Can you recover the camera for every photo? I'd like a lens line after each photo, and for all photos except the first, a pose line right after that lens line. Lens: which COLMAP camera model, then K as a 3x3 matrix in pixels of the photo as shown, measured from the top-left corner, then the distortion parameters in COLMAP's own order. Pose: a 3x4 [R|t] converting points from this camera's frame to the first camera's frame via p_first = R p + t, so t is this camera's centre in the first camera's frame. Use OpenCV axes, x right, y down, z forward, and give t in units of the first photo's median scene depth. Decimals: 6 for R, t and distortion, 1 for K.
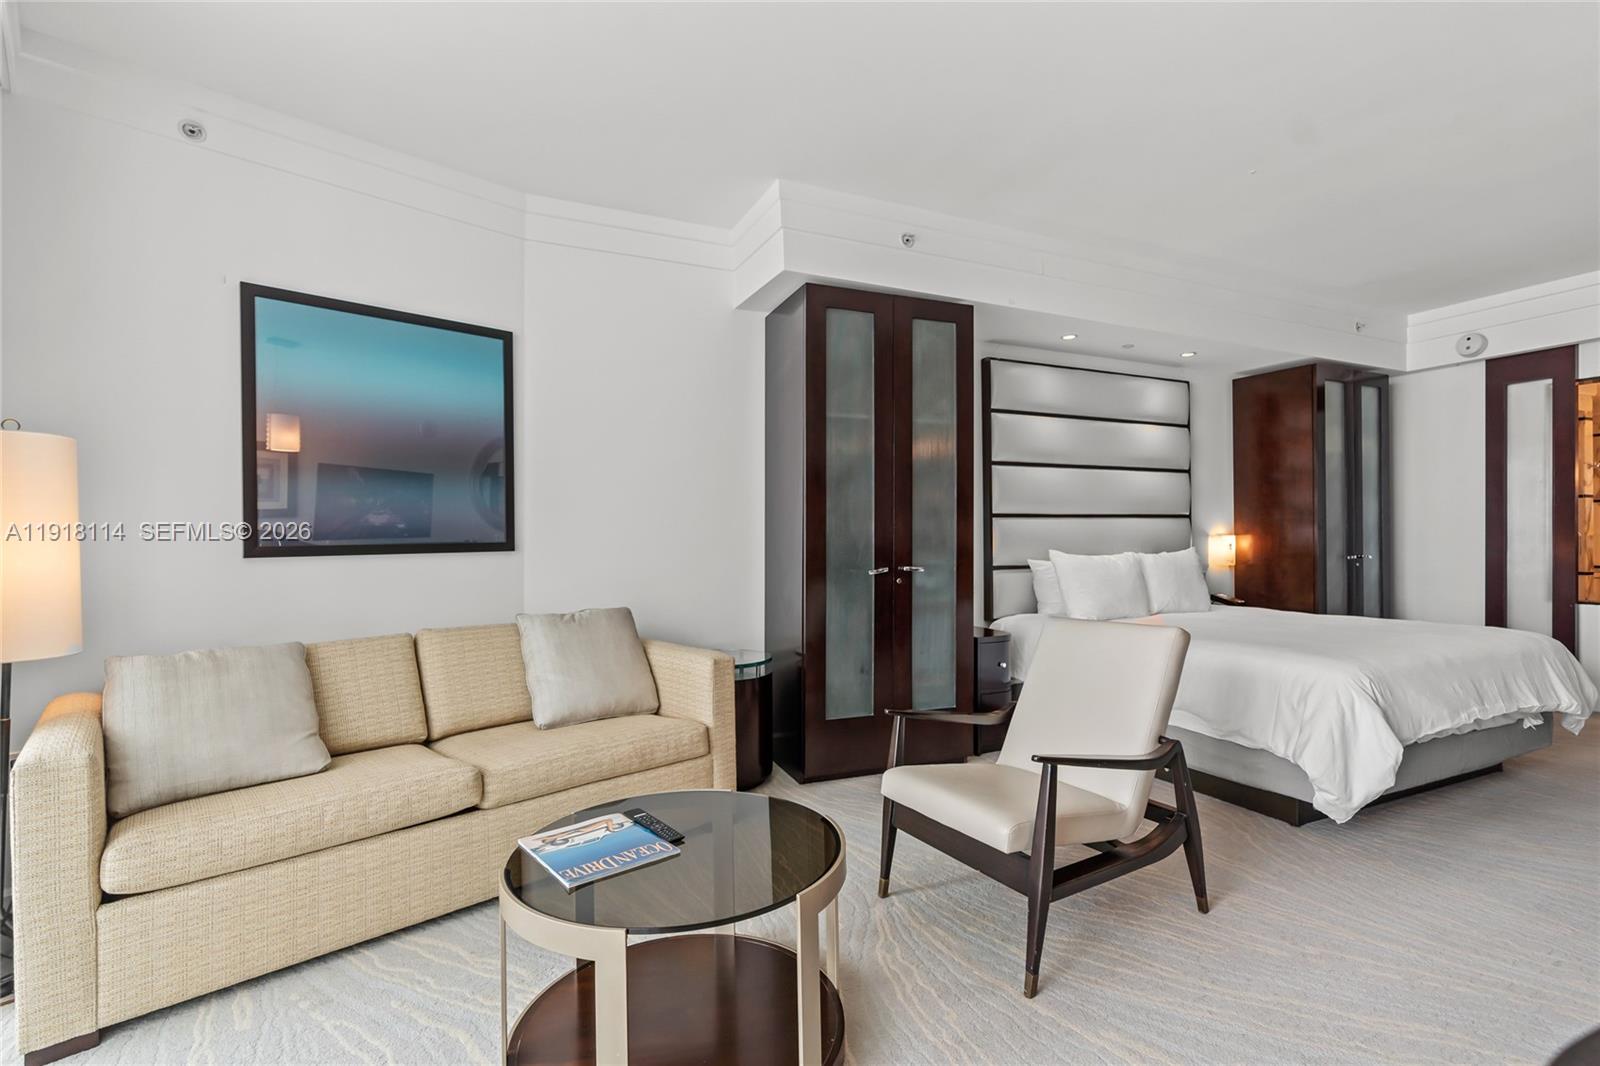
lens RADIAL K [[728.8, 0, 803.4], [0, 728.8, 539.8], [0, 0, 1]] dist [-0.002639, -0.000518]
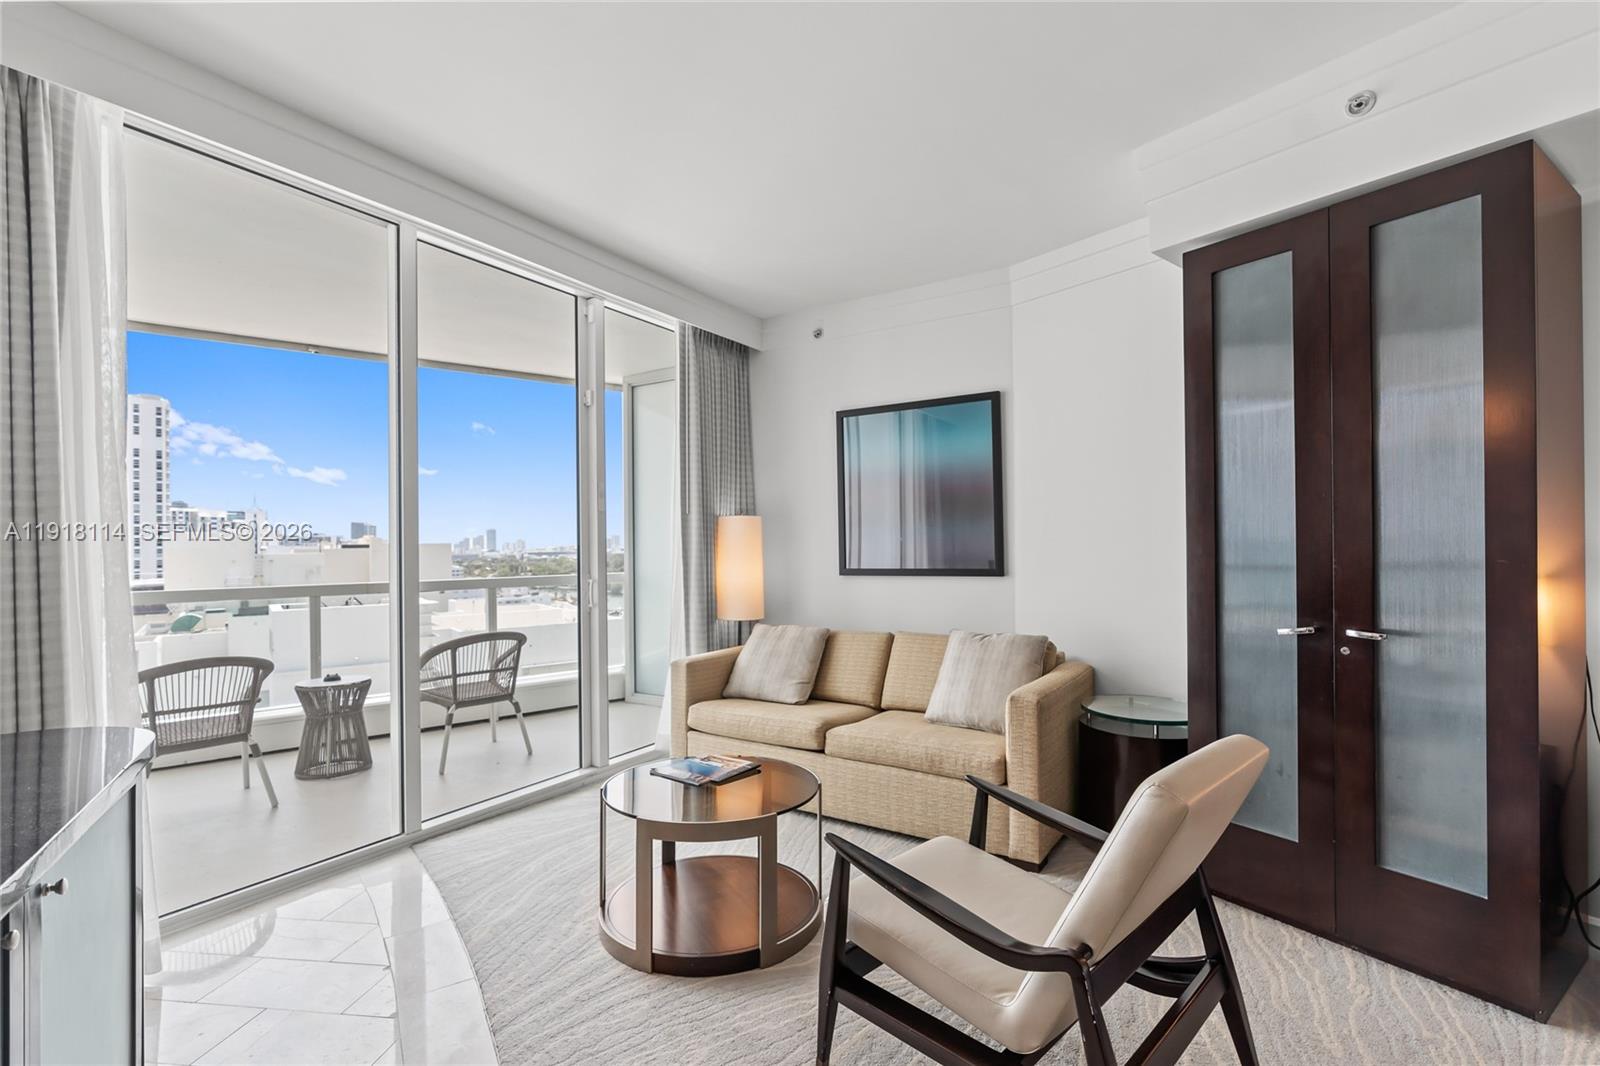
lens RADIAL K [[728.8, 0, 803.4], [0, 728.8, 539.8], [0, 0, 1]] dist [-0.002639, -0.000518]
pose [[0.236356, -0.001973, -0.971665, 0.806000], [0.004904, 0.999988, -0.000837, -0.052886], [0.971654, -0.004567, 0.236362, 0.495638]]
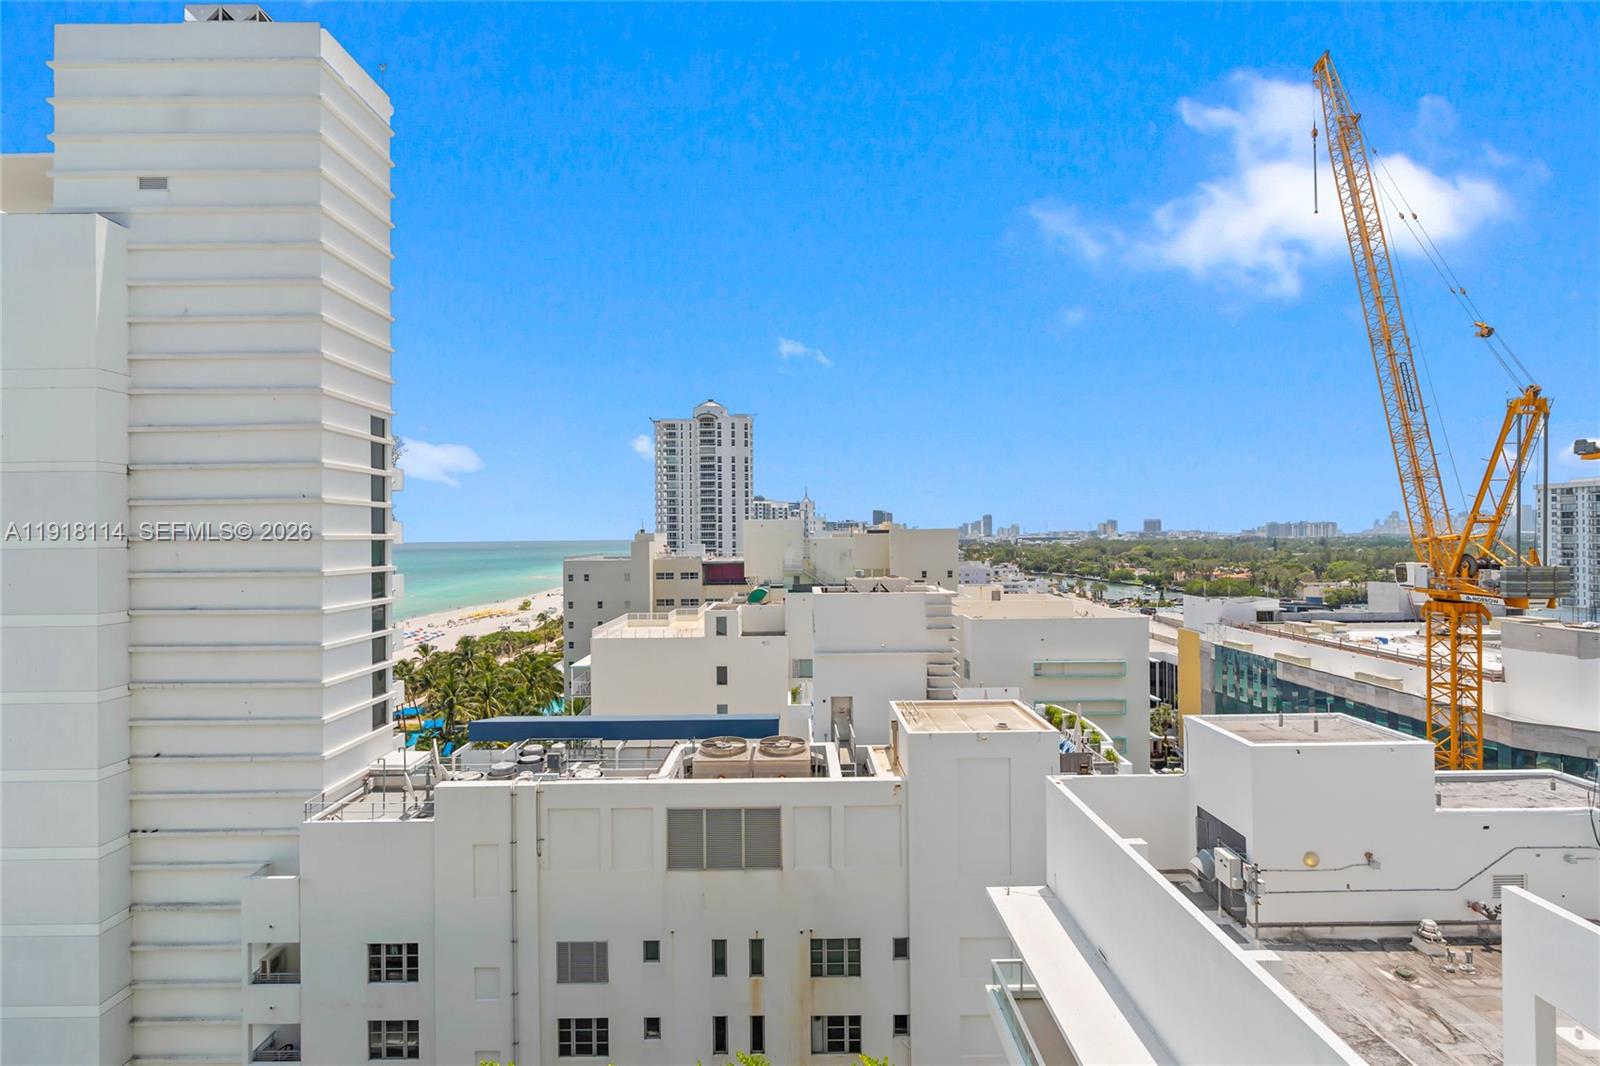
lens RADIAL K [[727.6, 0, 798.5], [0, 727.6, 529.9], [0, 0, 1]] dist [-0.011550, 0.004804]
pose [[-0.406581, 0.004453, -0.913604, -1.241550], [0.006141, 0.999979, 0.002141, -0.070589], [0.913594, -0.004740, -0.406600, -0.269904]]
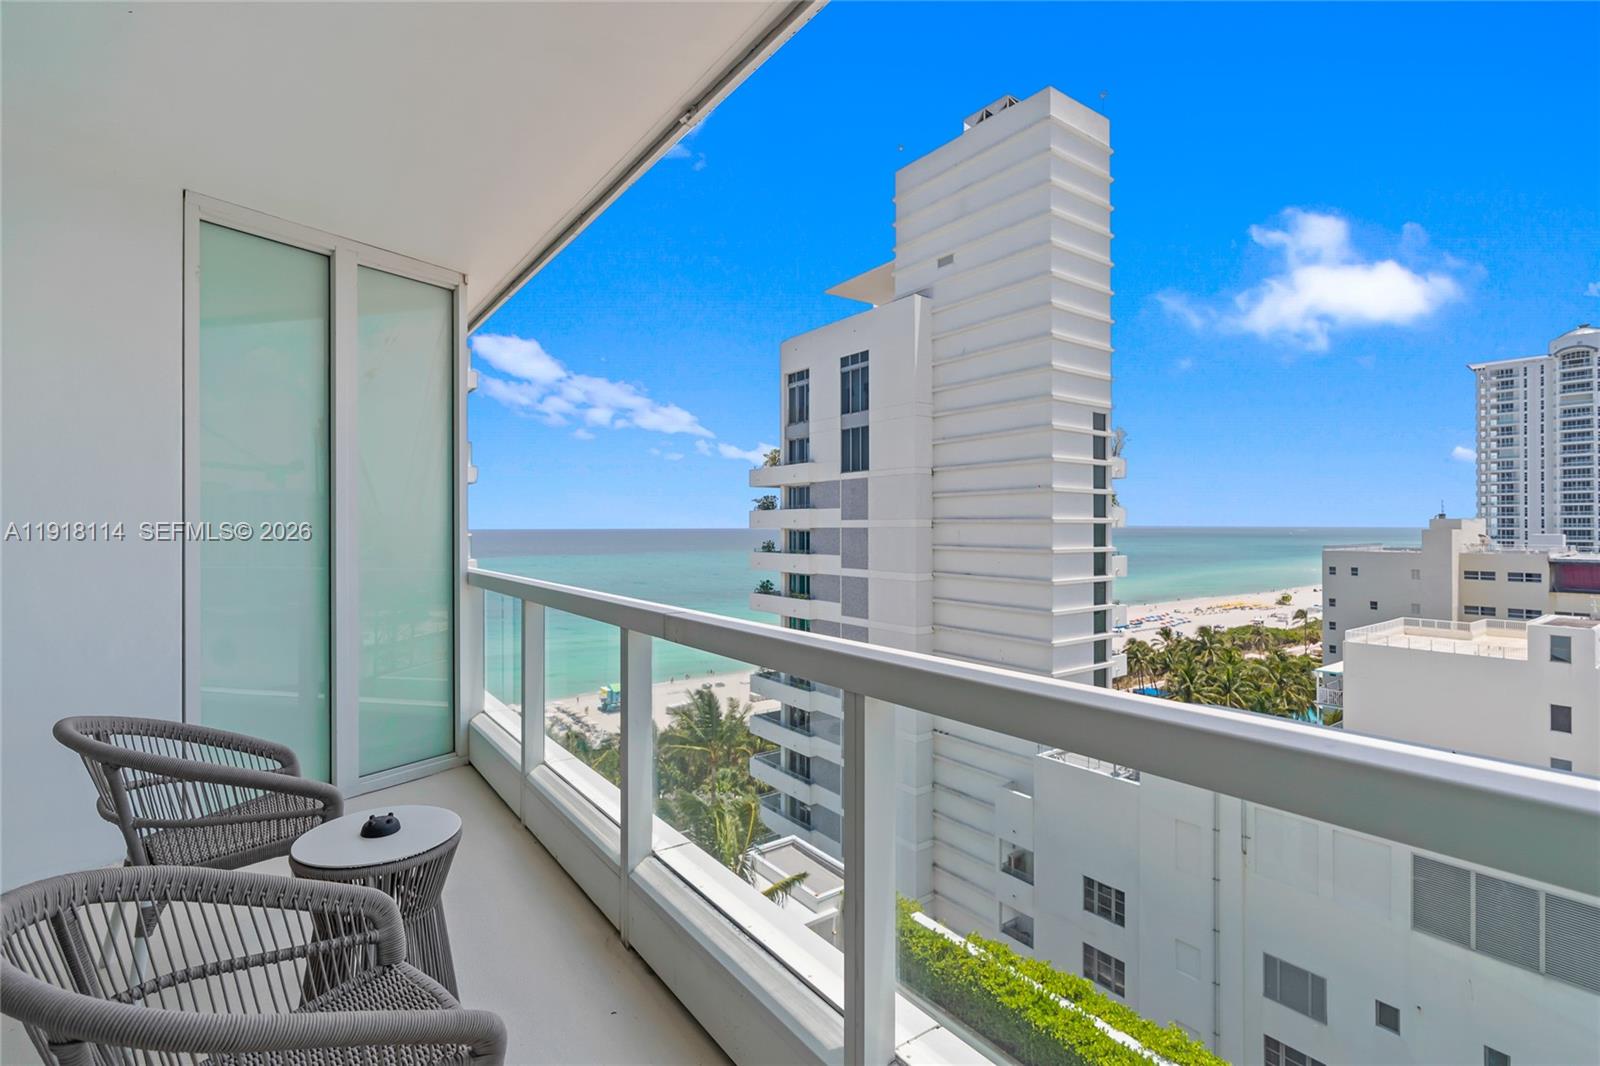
lens RADIAL K [[735.7, 0, 804.1], [0, 735.7, 524.2], [0, 0, 1]] dist [-0.003845, 0.000770]
pose [[-0.978450, 0.008202, -0.206320, -1.242901], [0.006708, 0.999946, 0.007942, -0.049484], [0.206374, 0.006387, -0.978452, 0.635389]]
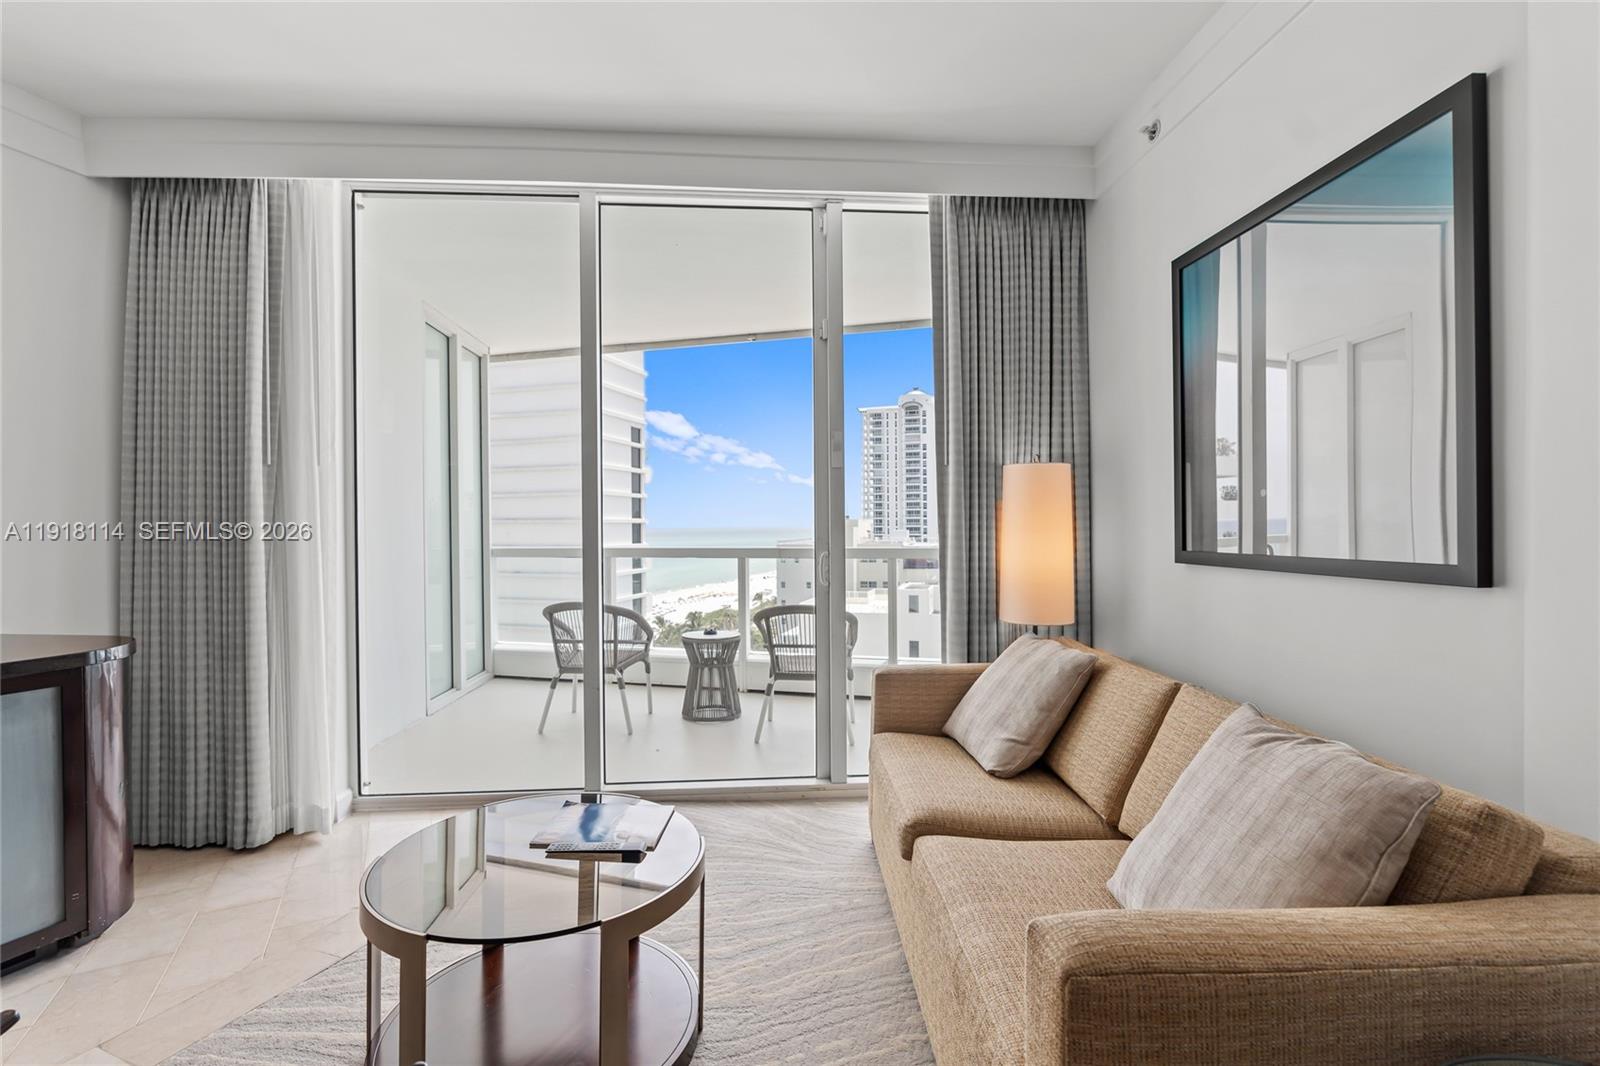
lens RADIAL K [[728.6, 0, 800.0], [0, 728.6, 533.0], [0, 0, 1]] dist [-0.002041, 0.000285]
pose [[-0.645624, 0.021922, -0.763341, 0.223713], [0.007297, 0.999719, 0.022539, -0.035387], [0.763621, 0.008981, -0.645603, 1.170516]]
